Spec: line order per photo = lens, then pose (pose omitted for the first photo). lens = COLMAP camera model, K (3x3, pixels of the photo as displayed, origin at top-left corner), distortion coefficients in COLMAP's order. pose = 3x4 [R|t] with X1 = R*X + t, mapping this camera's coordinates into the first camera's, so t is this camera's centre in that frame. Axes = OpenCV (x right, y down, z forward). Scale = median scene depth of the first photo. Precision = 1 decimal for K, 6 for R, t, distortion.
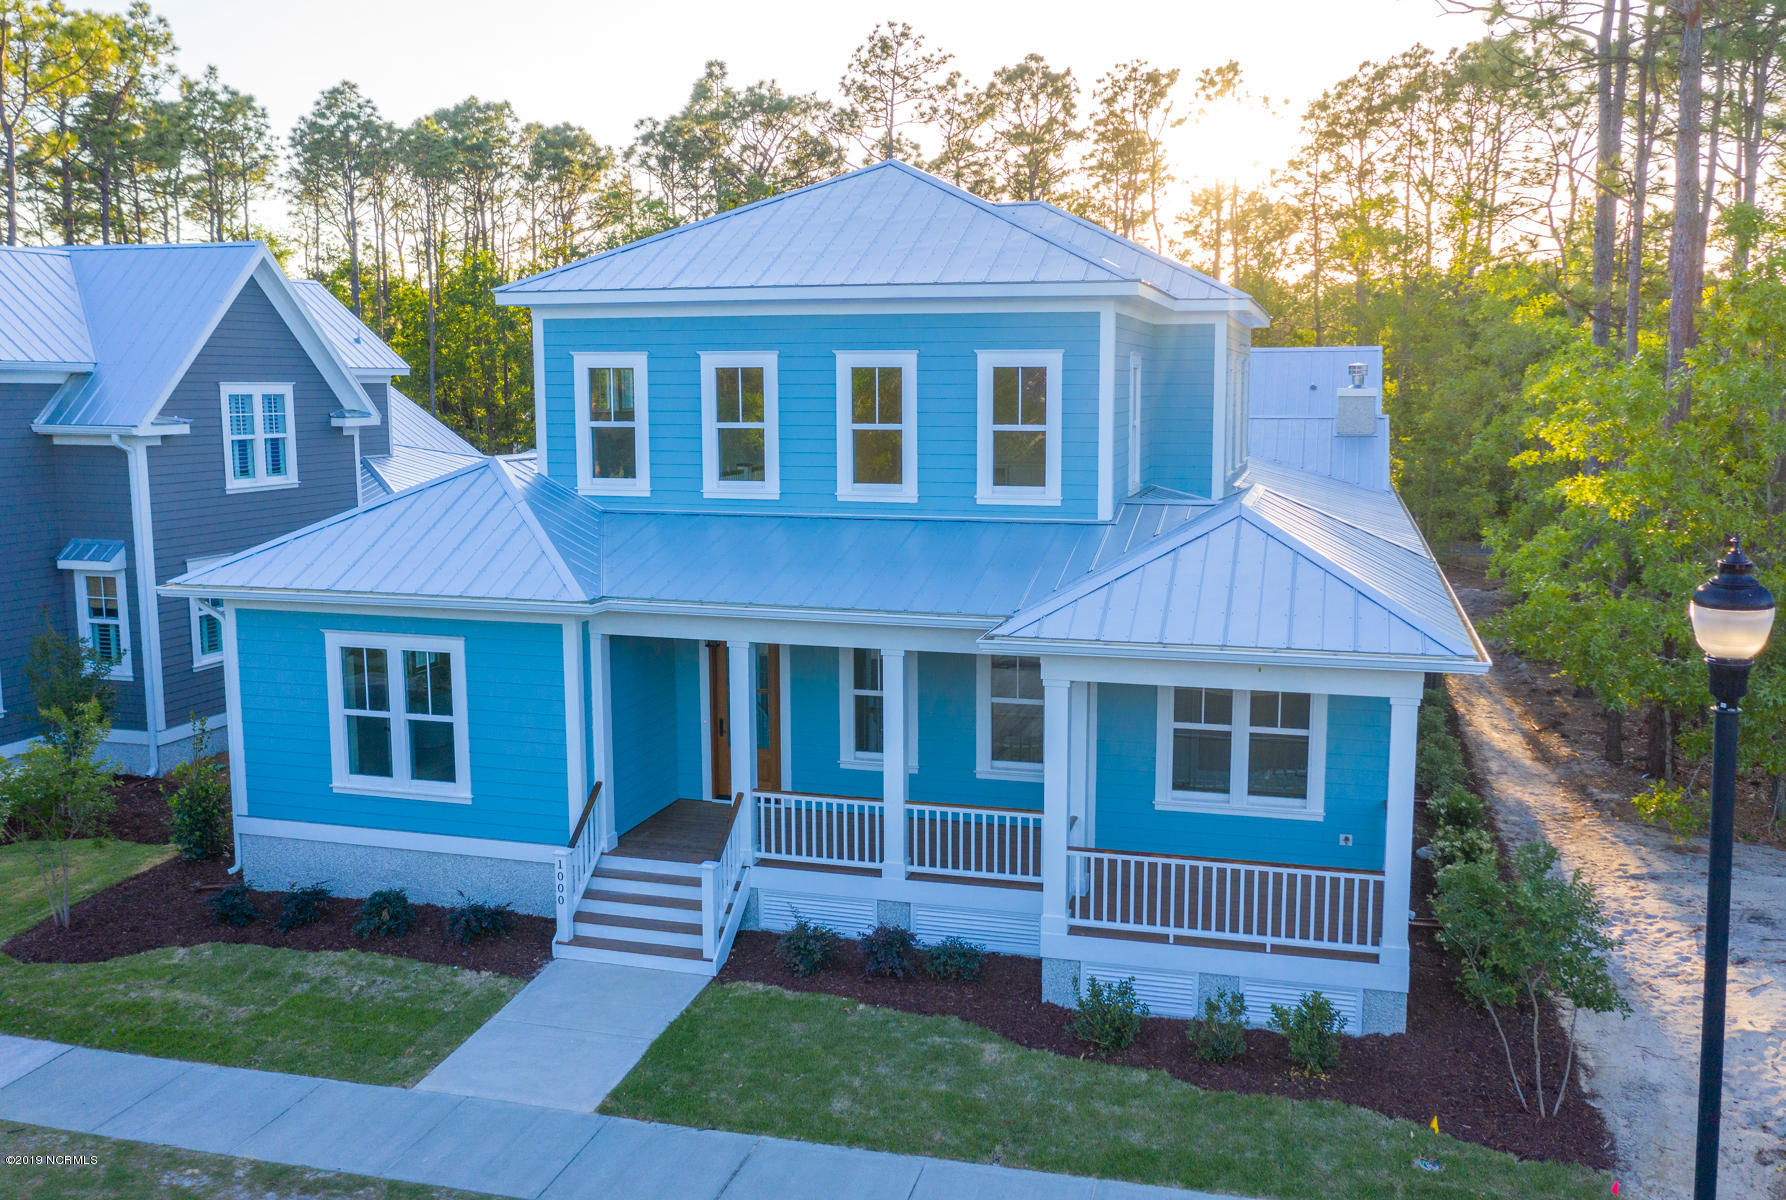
lens RADIAL K [[1466.2, 0, 893.0], [0, 1466.2, 600.0], [0, 0, 1]] dist [-0.005599, -0.001738]
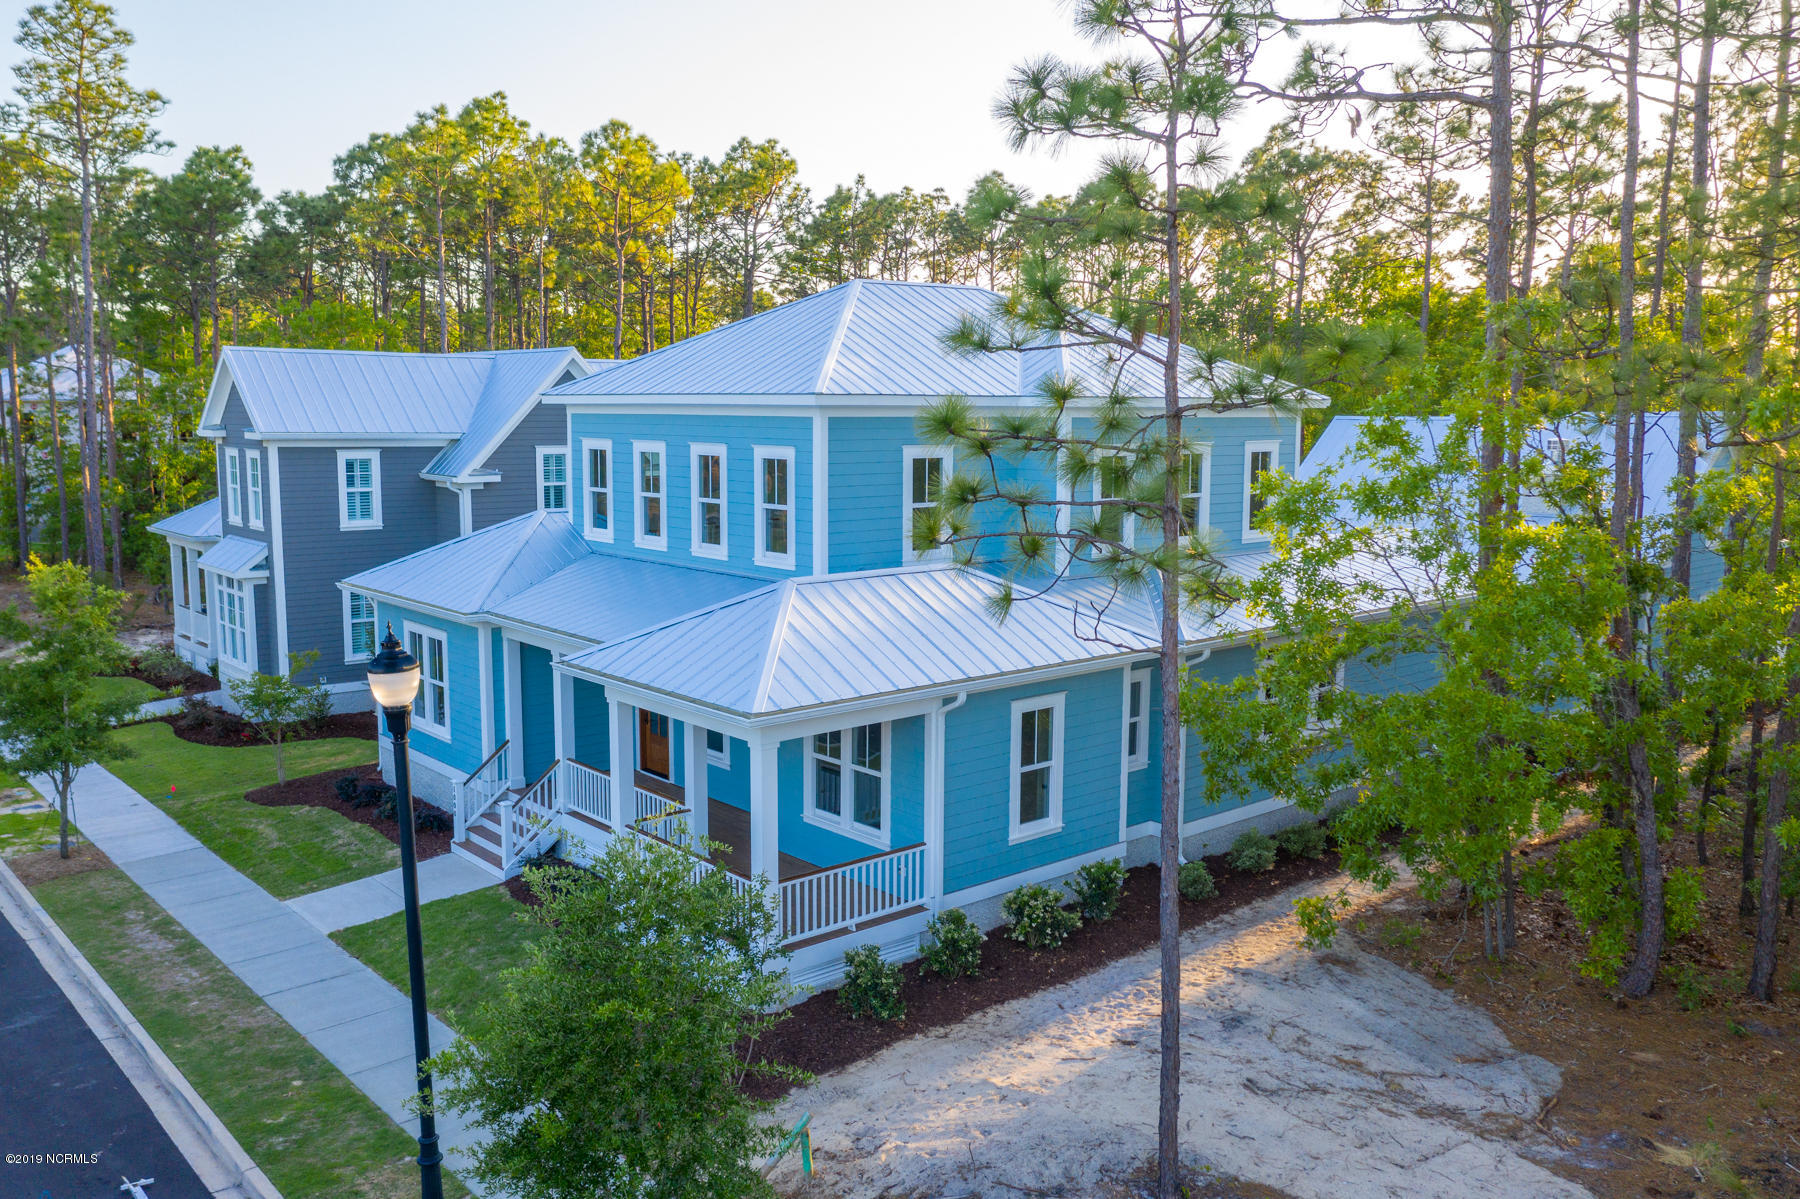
lens RADIAL K [[1432.4, 0, 900.0], [0, 1432.4, 599.5], [0, 0, 1]] dist [-0.021855, 0.058175]
pose [[0.830433, 0.077285, -0.551732, 0.914113], [-0.085359, 0.996289, 0.011079, -0.063922], [0.550540, 0.037895, 0.833948, 0.034703]]
